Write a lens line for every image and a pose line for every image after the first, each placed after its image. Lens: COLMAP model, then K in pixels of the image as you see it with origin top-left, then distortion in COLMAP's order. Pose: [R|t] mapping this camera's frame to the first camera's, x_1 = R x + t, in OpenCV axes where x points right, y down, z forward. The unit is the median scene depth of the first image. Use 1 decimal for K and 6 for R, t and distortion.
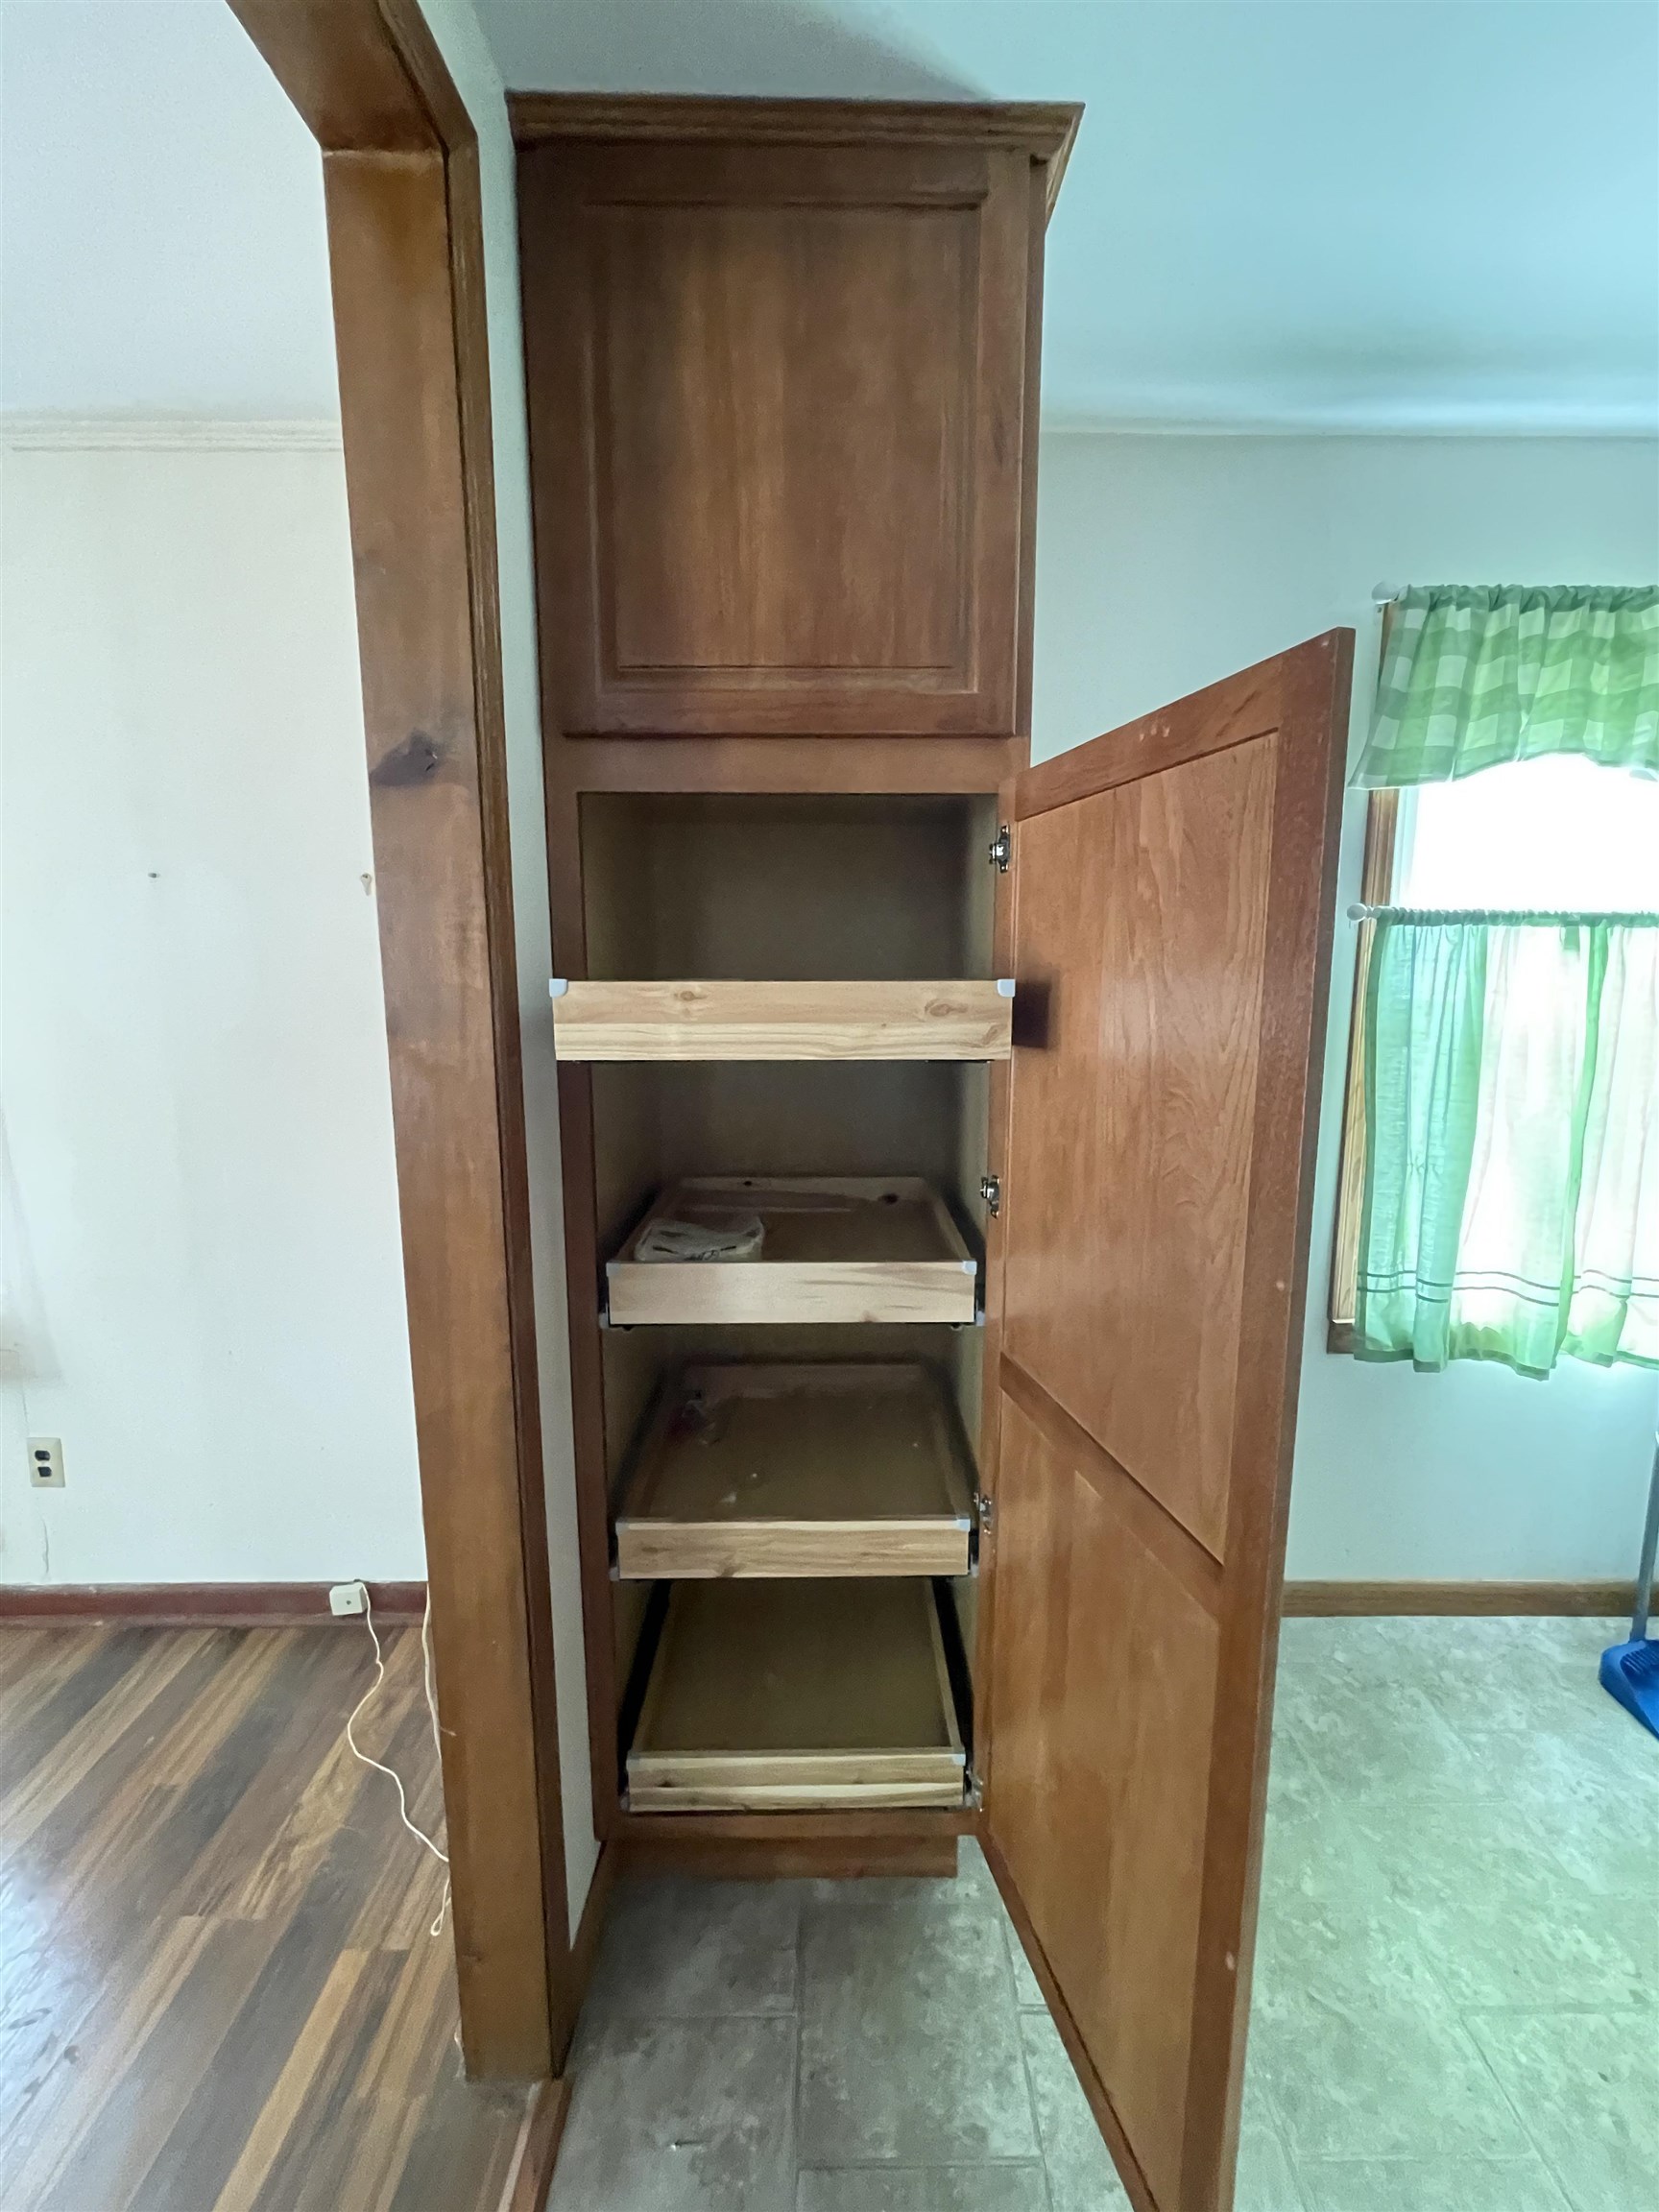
lens RADIAL K [[904.0, 0, 832.4], [0, 904.0, 1102.9], [0, 0, 1]] dist [0.003757, -0.002279]
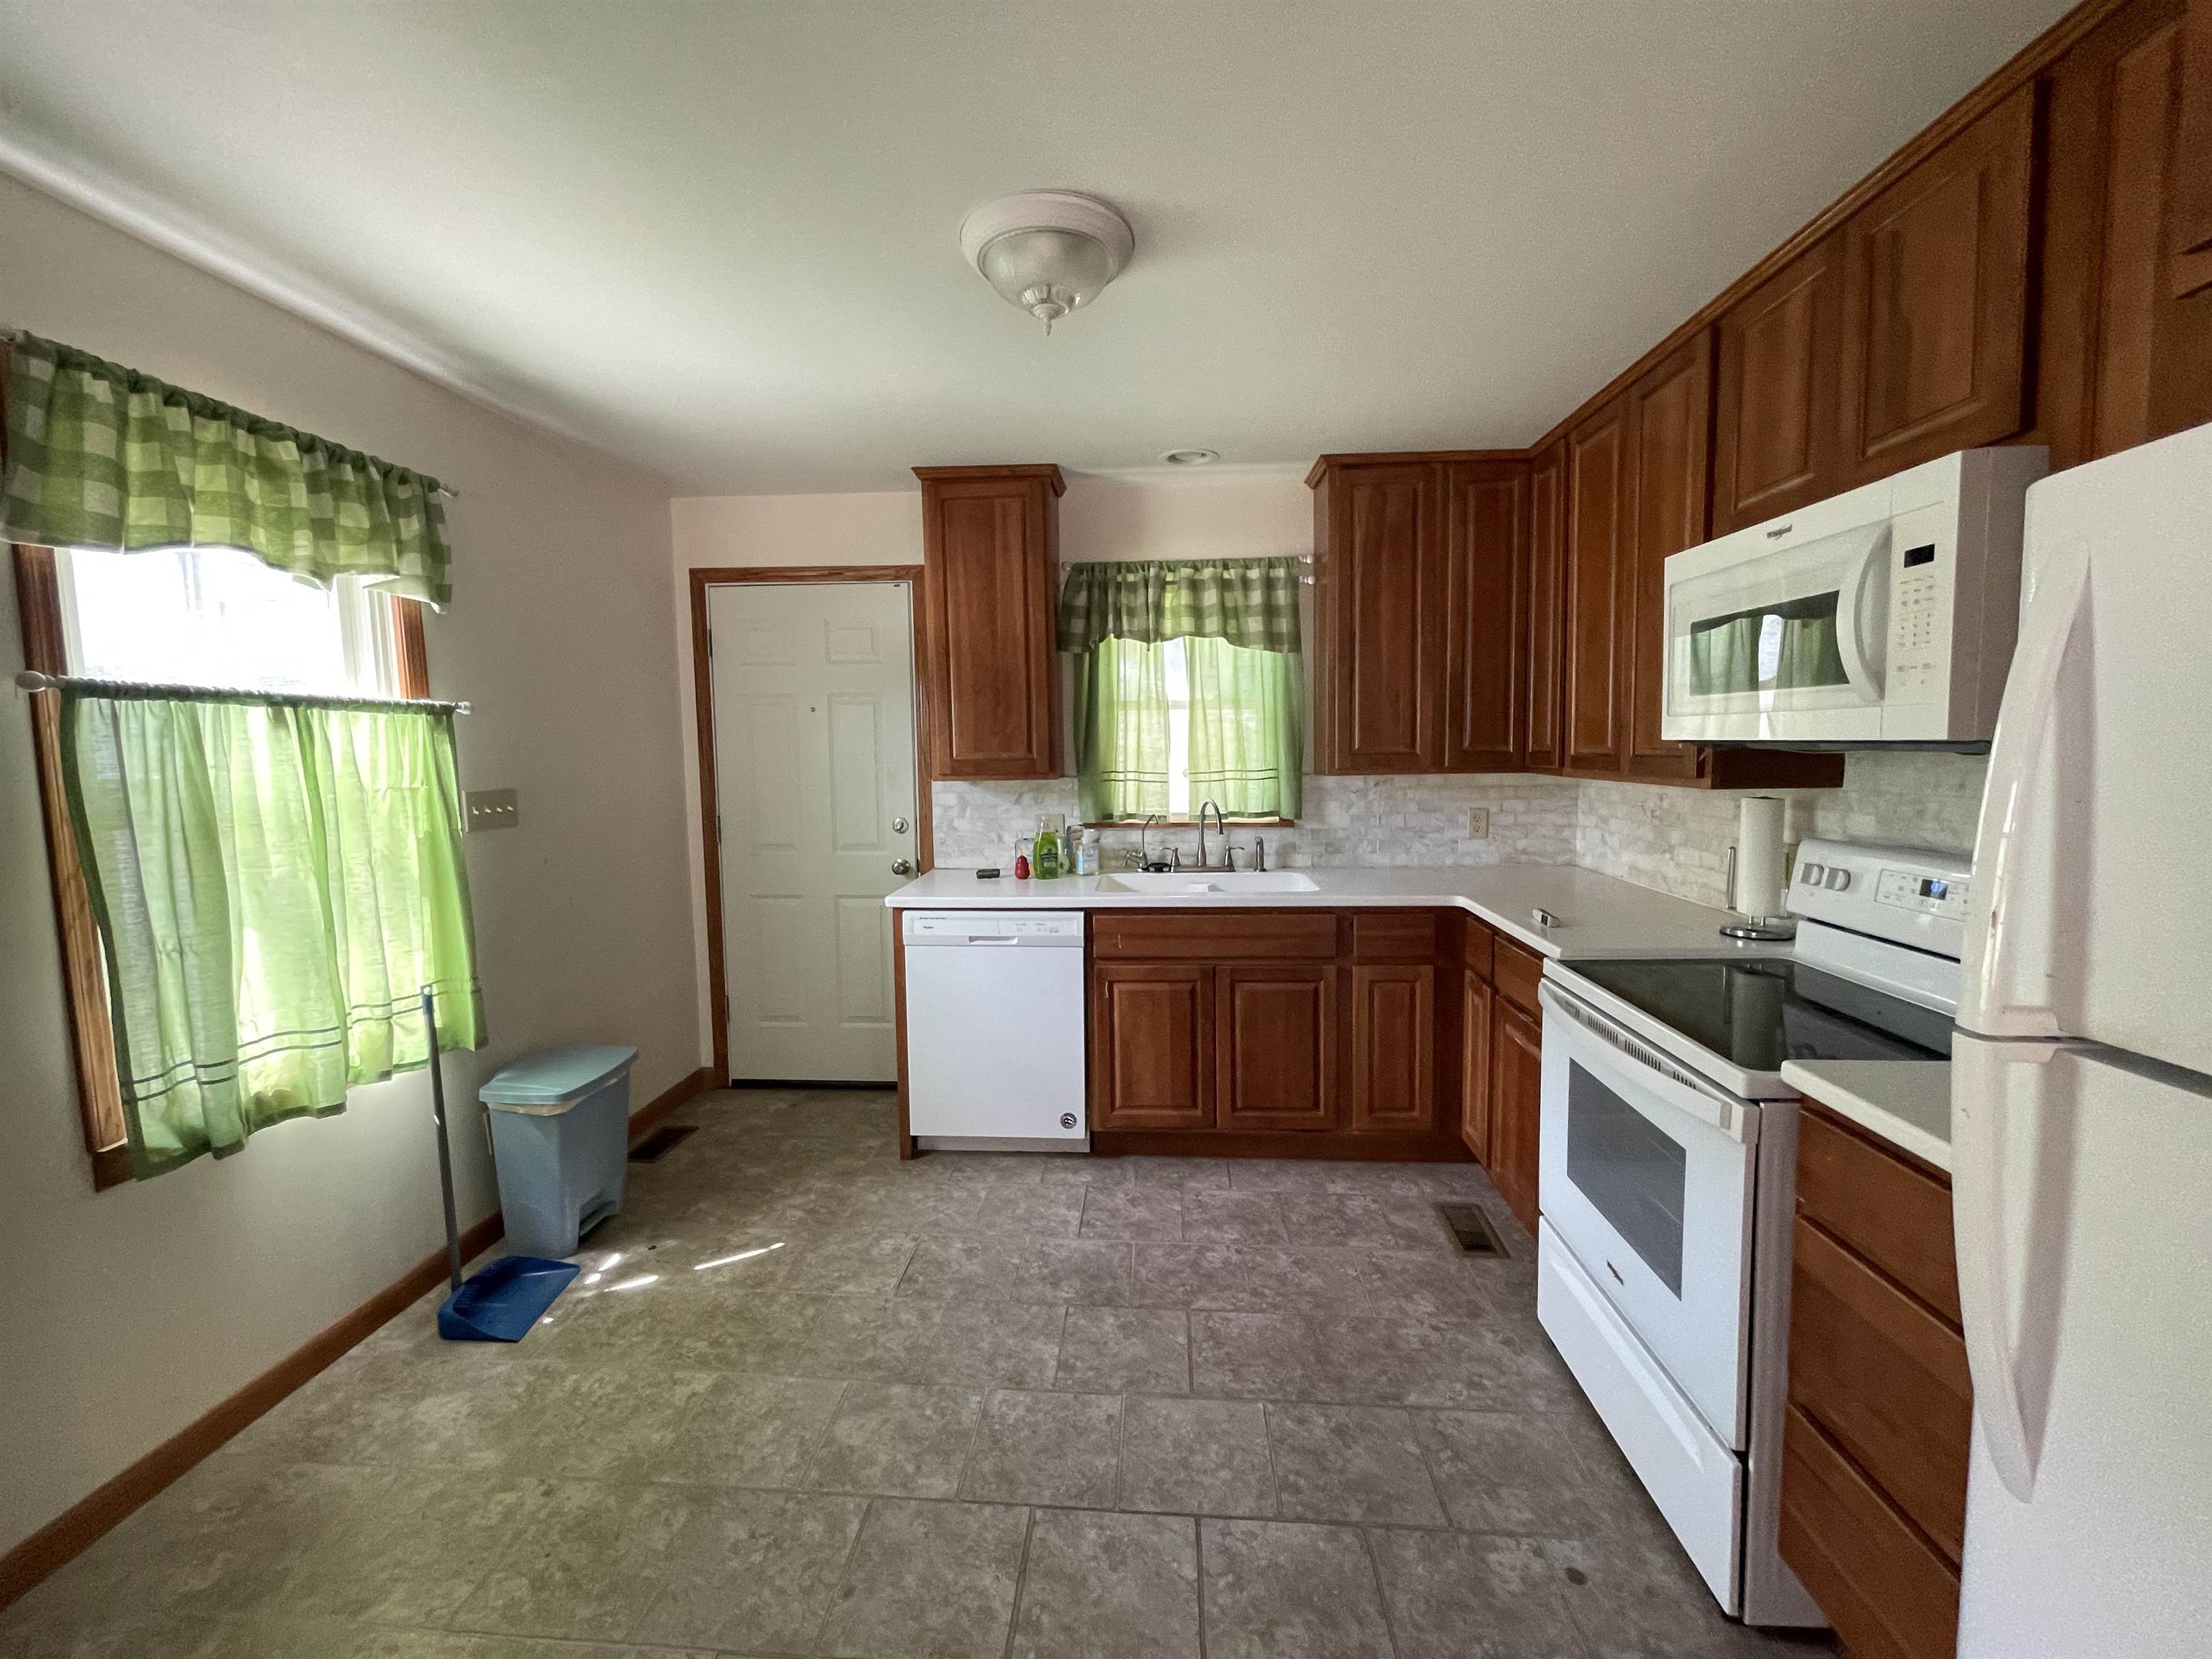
lens RADIAL K [[904.0, 0, 1109.5], [0, 904.0, 824.1], [0, 0, 1]] dist [0.003757, -0.002279]
pose [[0.066457, -0.087446, 0.993950, -0.229123], [0.165887, 0.983257, 0.075414, 0.032027], [-0.983903, 0.159872, 0.079851, -0.070470]]
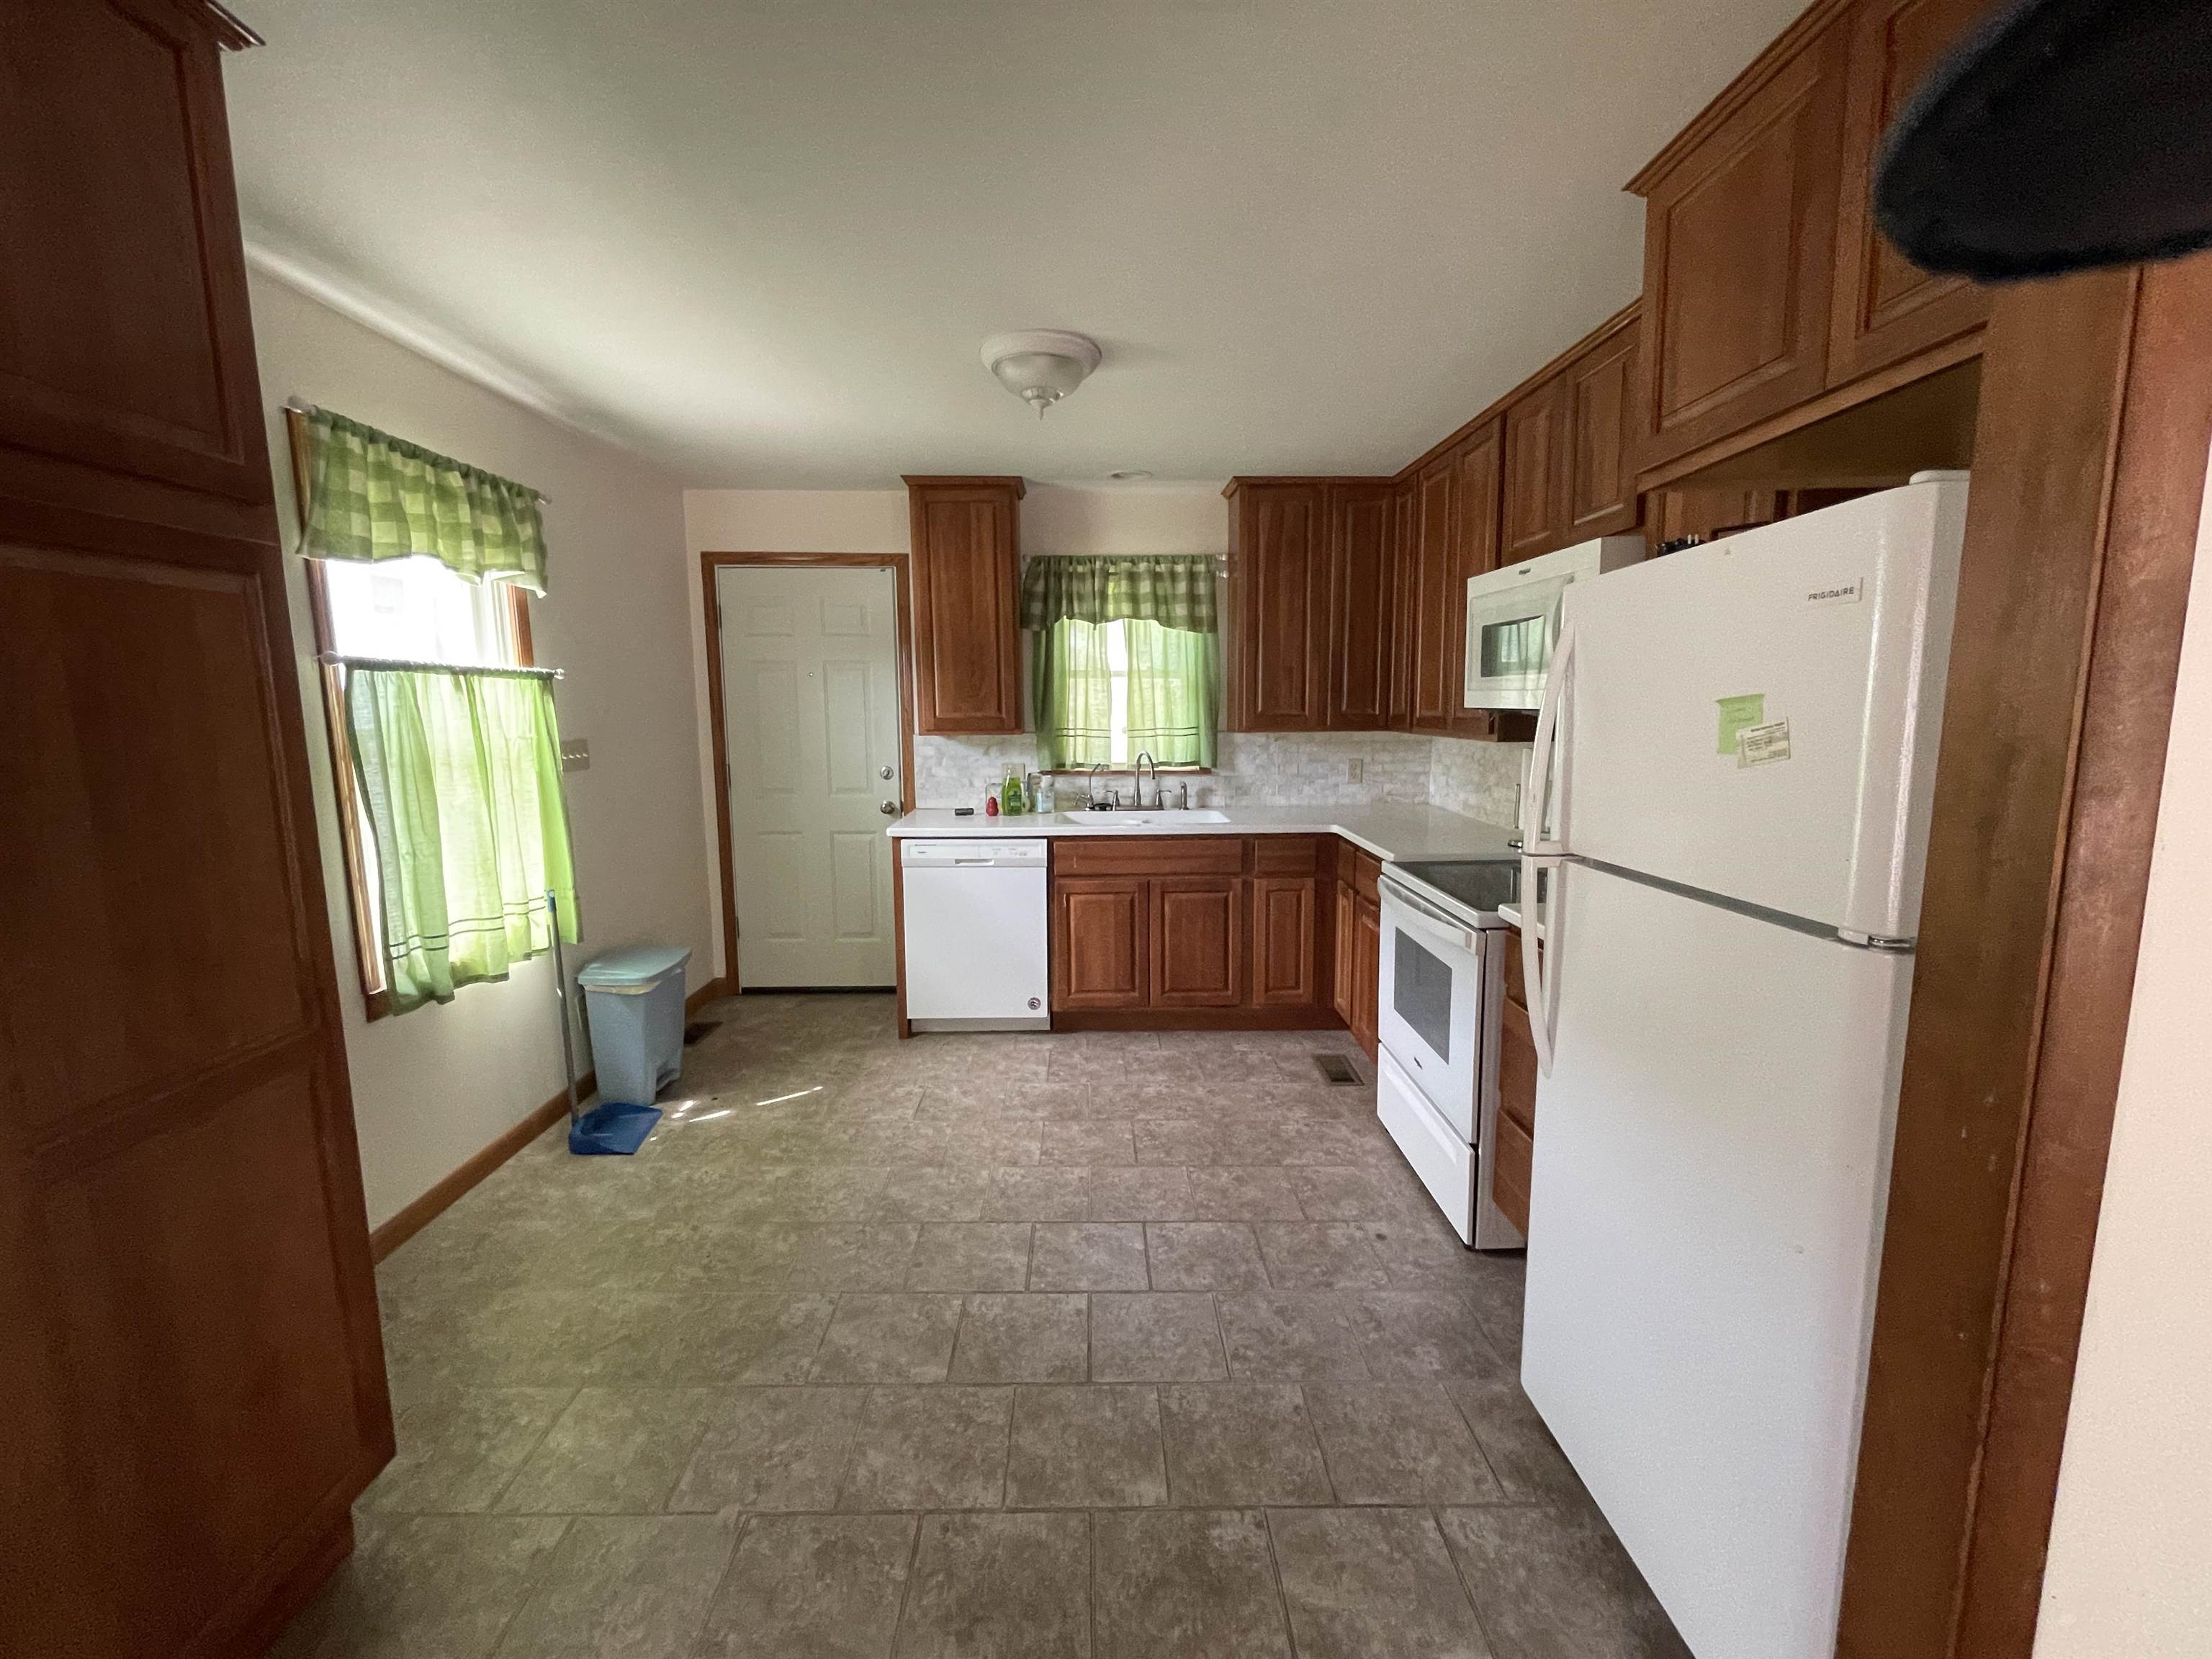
lens RADIAL K [[904.0, 0, 1108.0], [0, 904.0, 827.0], [0, 0, 1]] dist [0.003757, -0.002279]
pose [[-0.017893, -0.135197, 0.990657, -0.692065], [0.158712, 0.977869, 0.136318, 0.015391], [-0.987163, 0.159668, 0.003960, -0.018073]]
